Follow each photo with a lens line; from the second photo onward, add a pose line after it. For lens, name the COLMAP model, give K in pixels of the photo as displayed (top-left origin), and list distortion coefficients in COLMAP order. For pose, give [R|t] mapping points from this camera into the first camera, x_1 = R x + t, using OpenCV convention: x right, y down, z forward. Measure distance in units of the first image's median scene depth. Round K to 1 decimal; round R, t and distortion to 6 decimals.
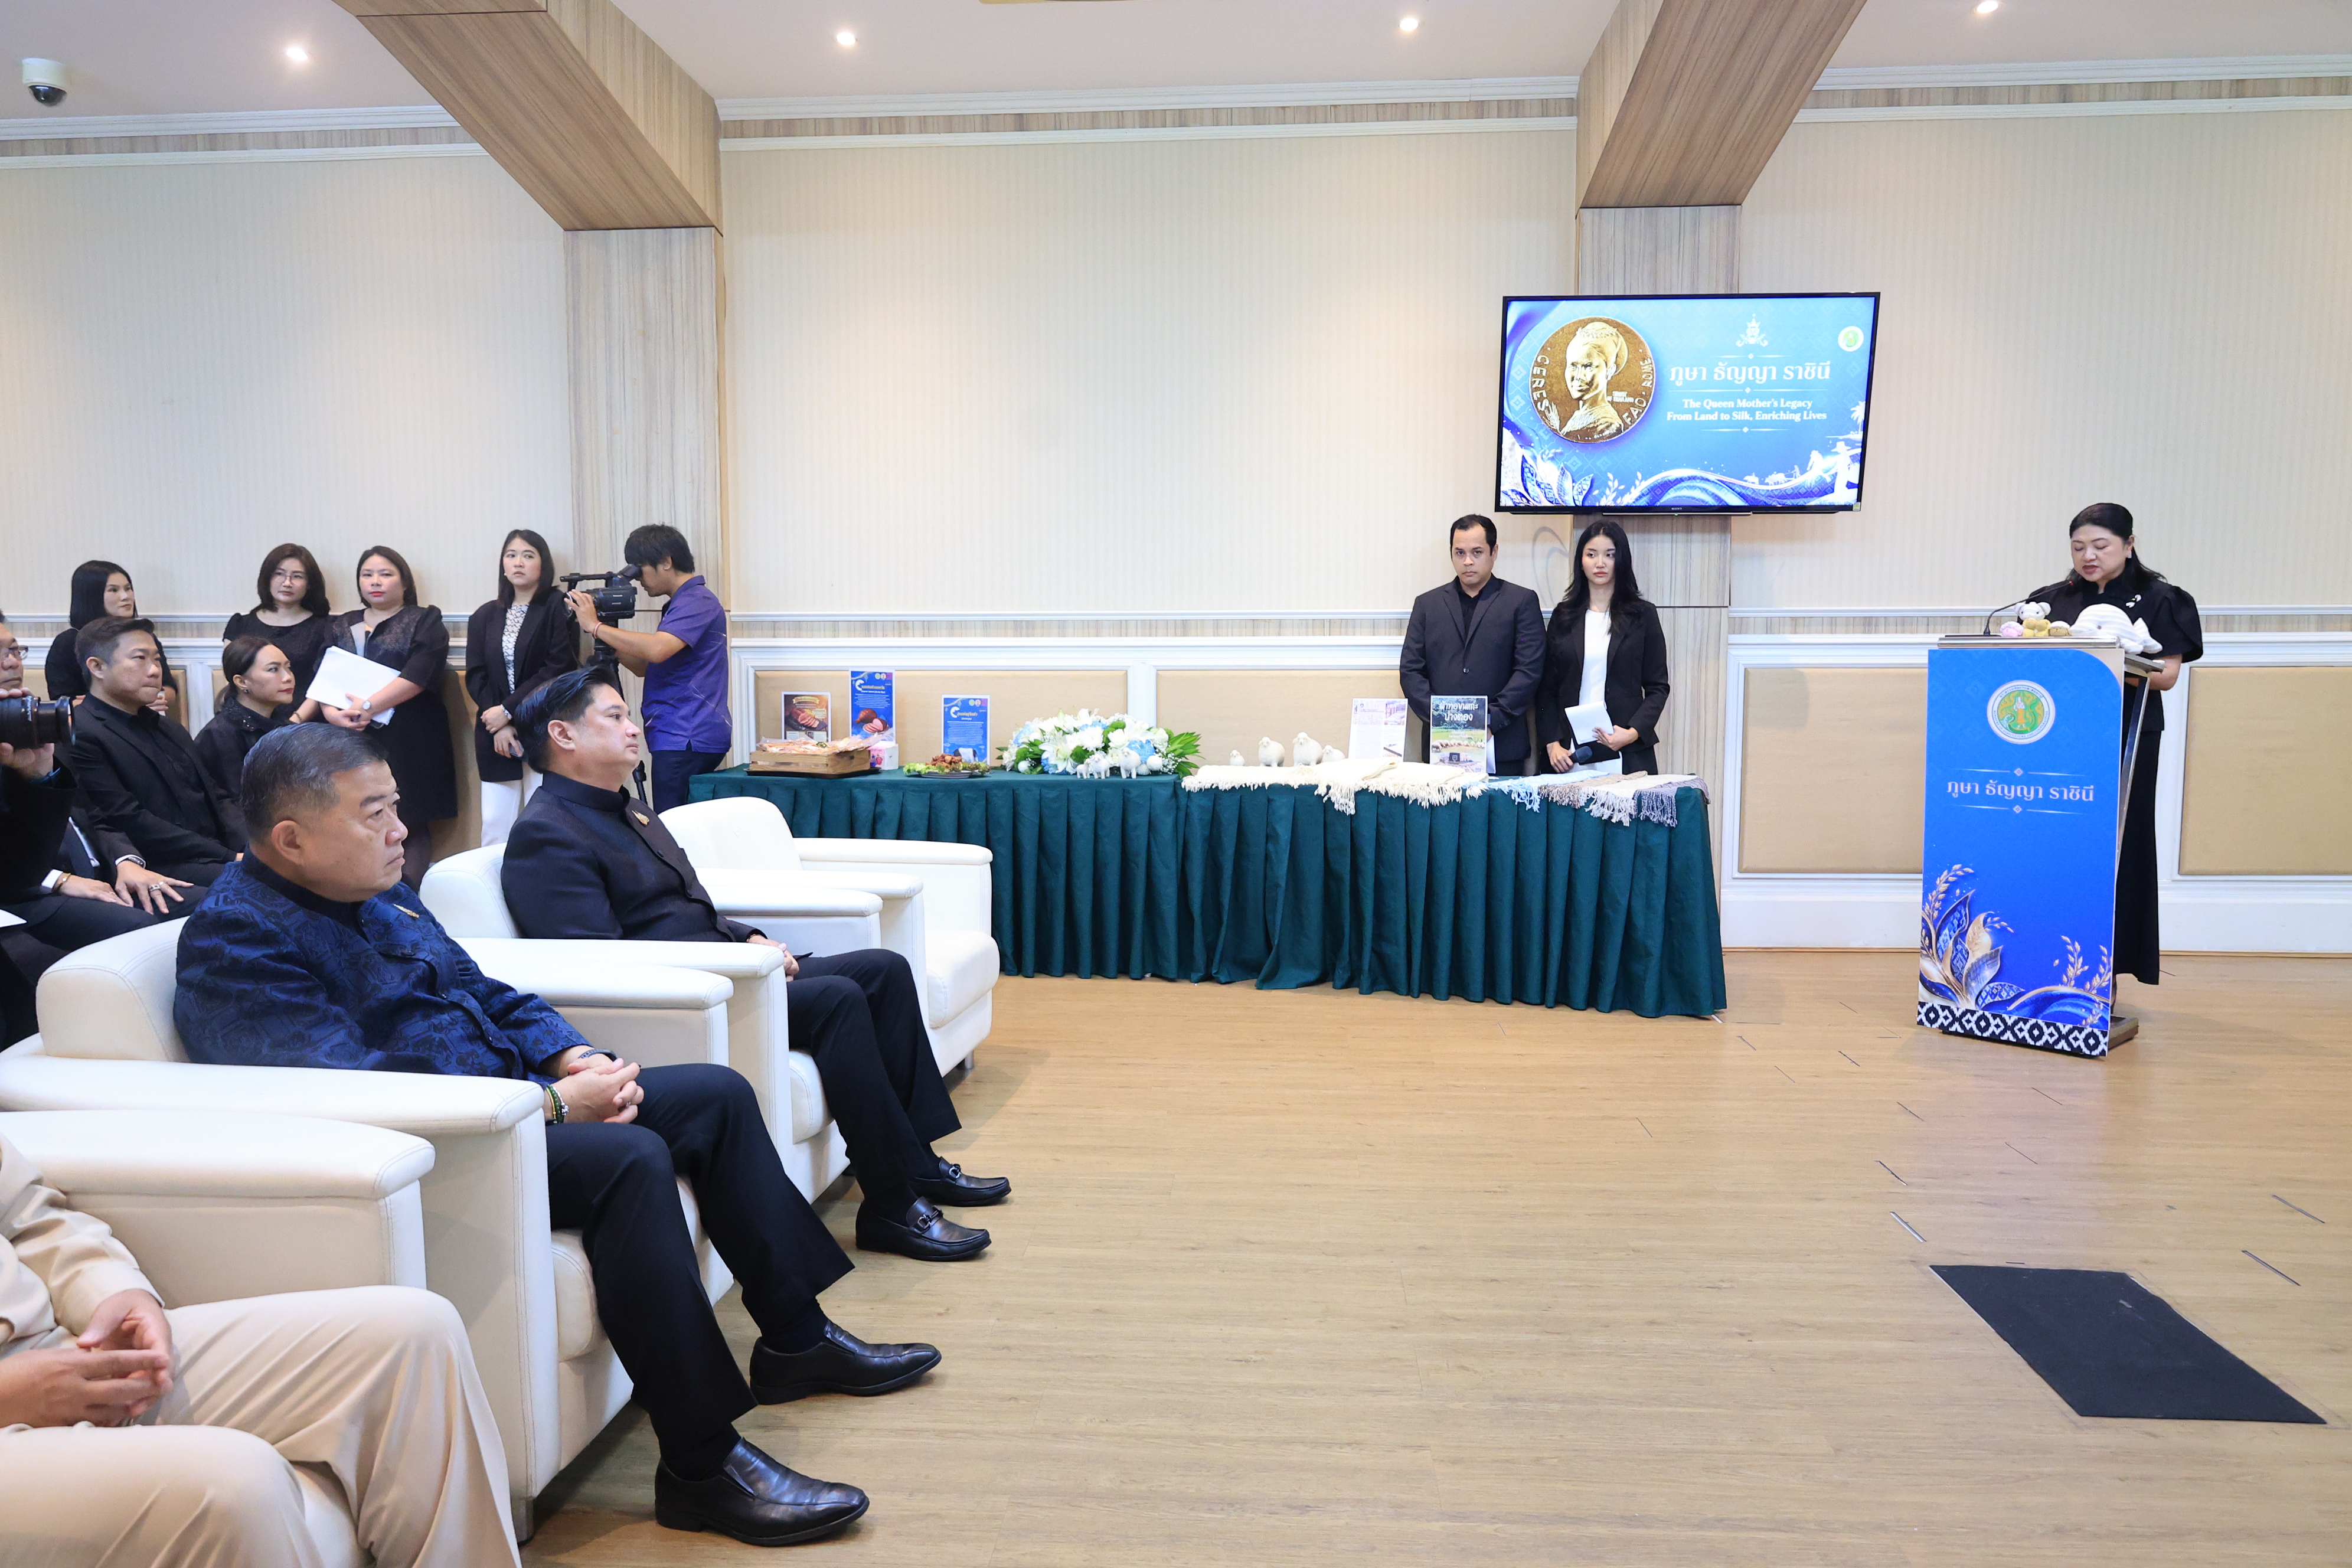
lens RADIAL K [[1603.3, 0, 1176.0], [0, 1603.3, 784.0], [0, 0, 1]] dist [0.001895, -0.001762]
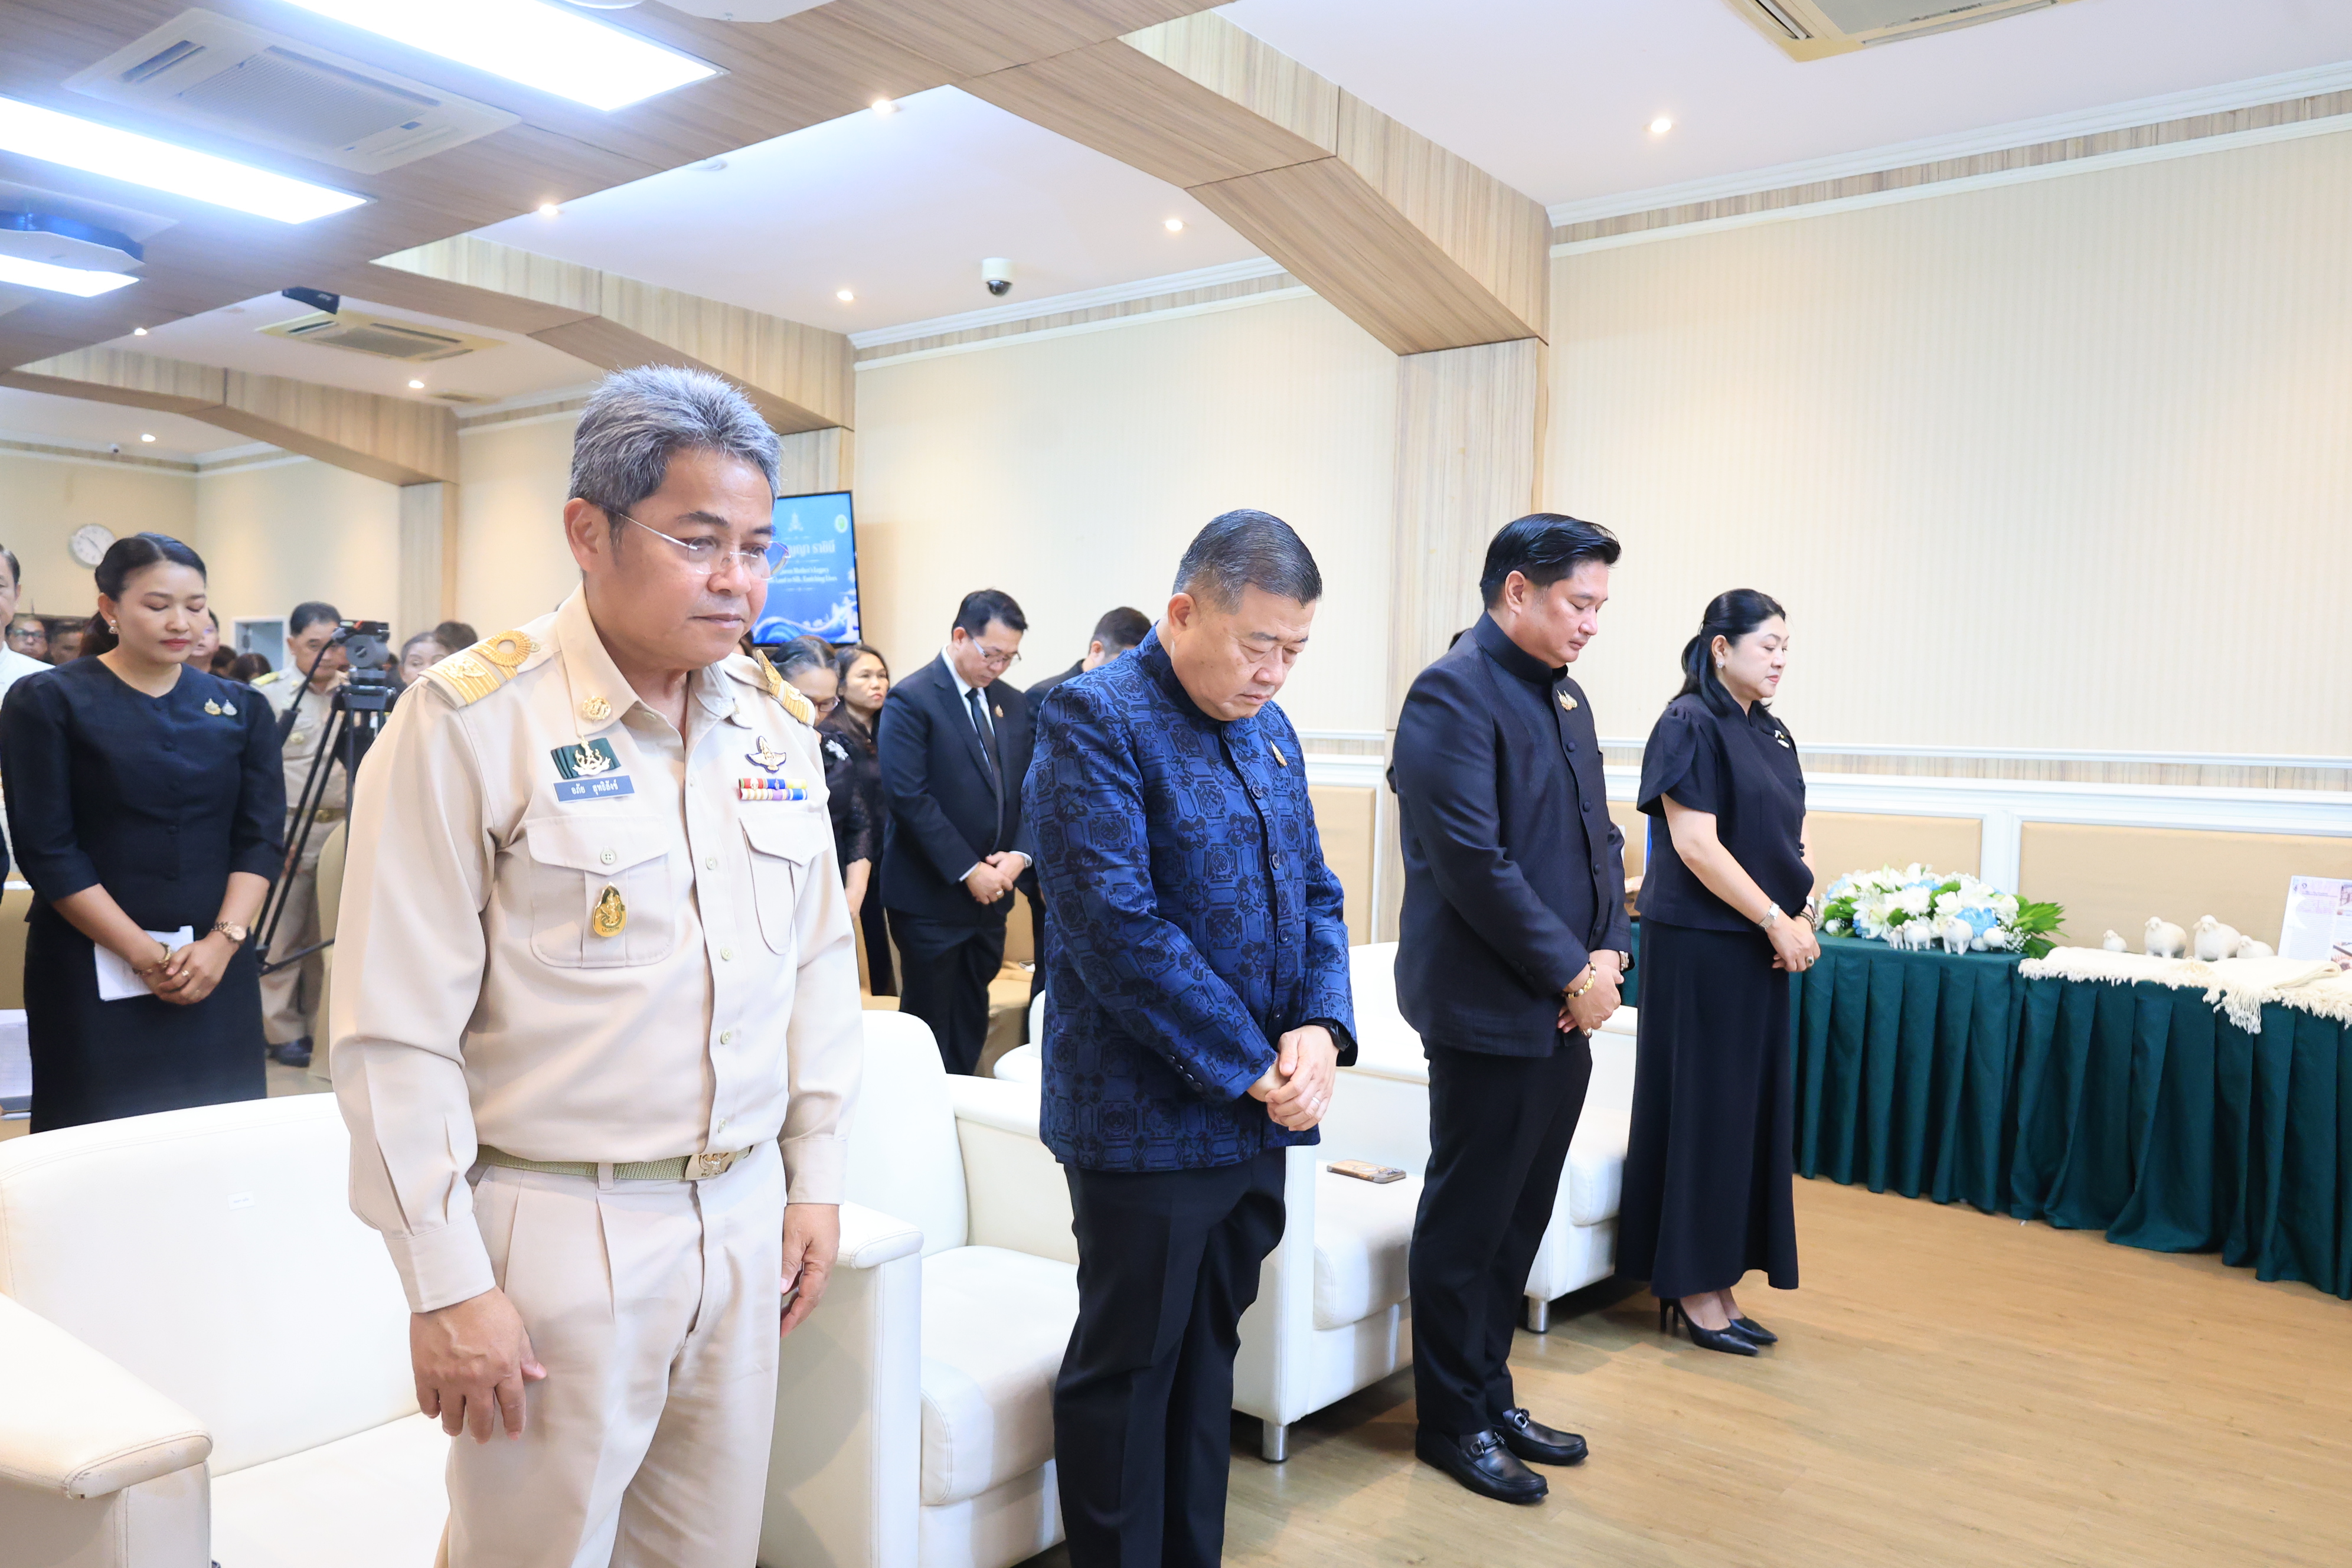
lens RADIAL K [[1705.0, 0, 1182.2], [0, 1705.0, 790.9], [0, 0, 1]] dist [-0.001903, 0.001438]
pose [[0.829781, 0.044497, -0.556313, 0.125291], [-0.077266, 0.996376, -0.035552, -0.025422], [0.552715, 0.072484, 0.830212, 0.057544]]
